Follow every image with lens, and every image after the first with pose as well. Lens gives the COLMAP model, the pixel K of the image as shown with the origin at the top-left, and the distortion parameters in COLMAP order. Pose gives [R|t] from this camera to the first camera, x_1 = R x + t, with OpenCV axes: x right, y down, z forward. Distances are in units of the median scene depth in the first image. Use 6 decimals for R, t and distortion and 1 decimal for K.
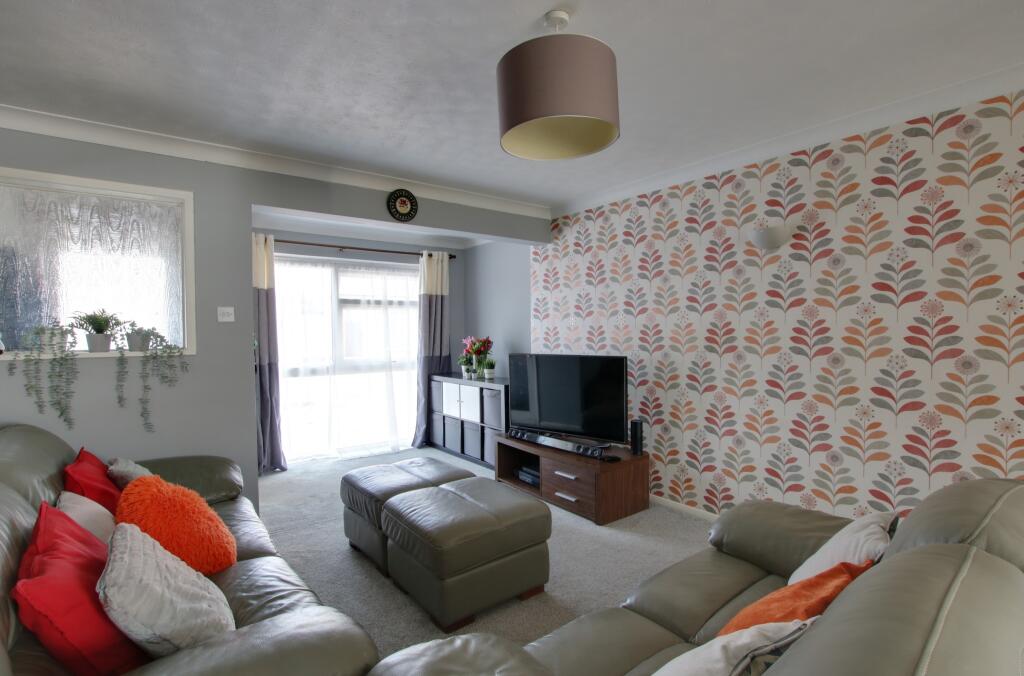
lens RADIAL K [[497.9, 0, 510.9], [0, 497.9, 337.4], [0, 0, 1]] dist [-0.000638, -0.000116]
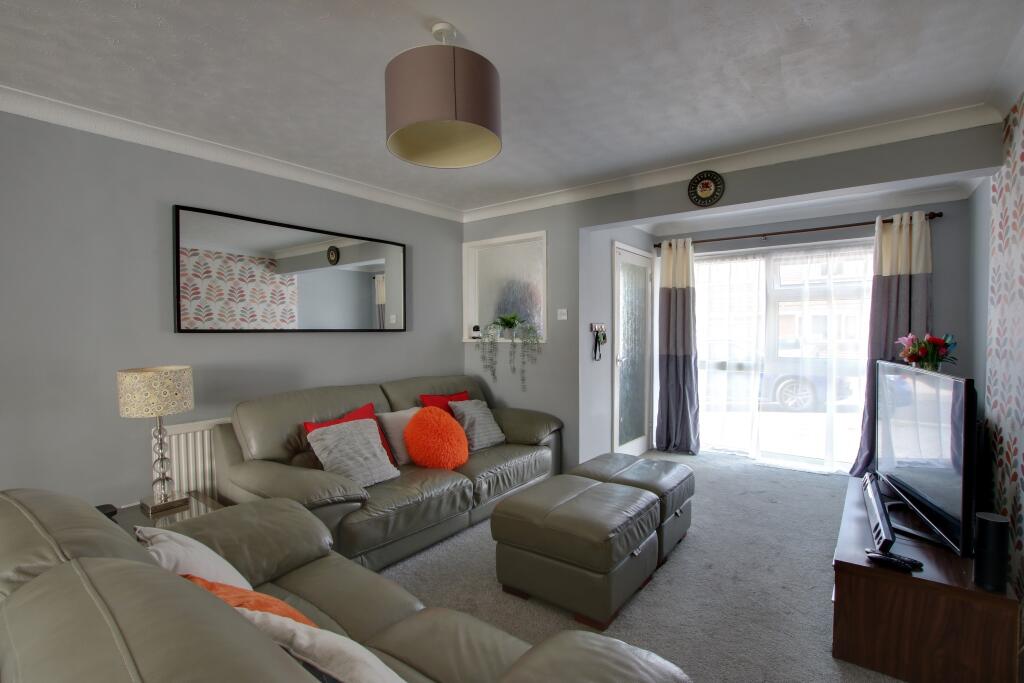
lens RADIAL K [[483.3, 0, 513.4], [0, 483.3, 340.7], [0, 0, 1]] dist [-0.001792, -0.000054]
pose [[0.273337, 0.030516, -0.961434, 0.542371], [-0.008768, 0.999534, 0.029232, -0.009969], [0.961878, 0.000440, 0.273477, 0.416389]]
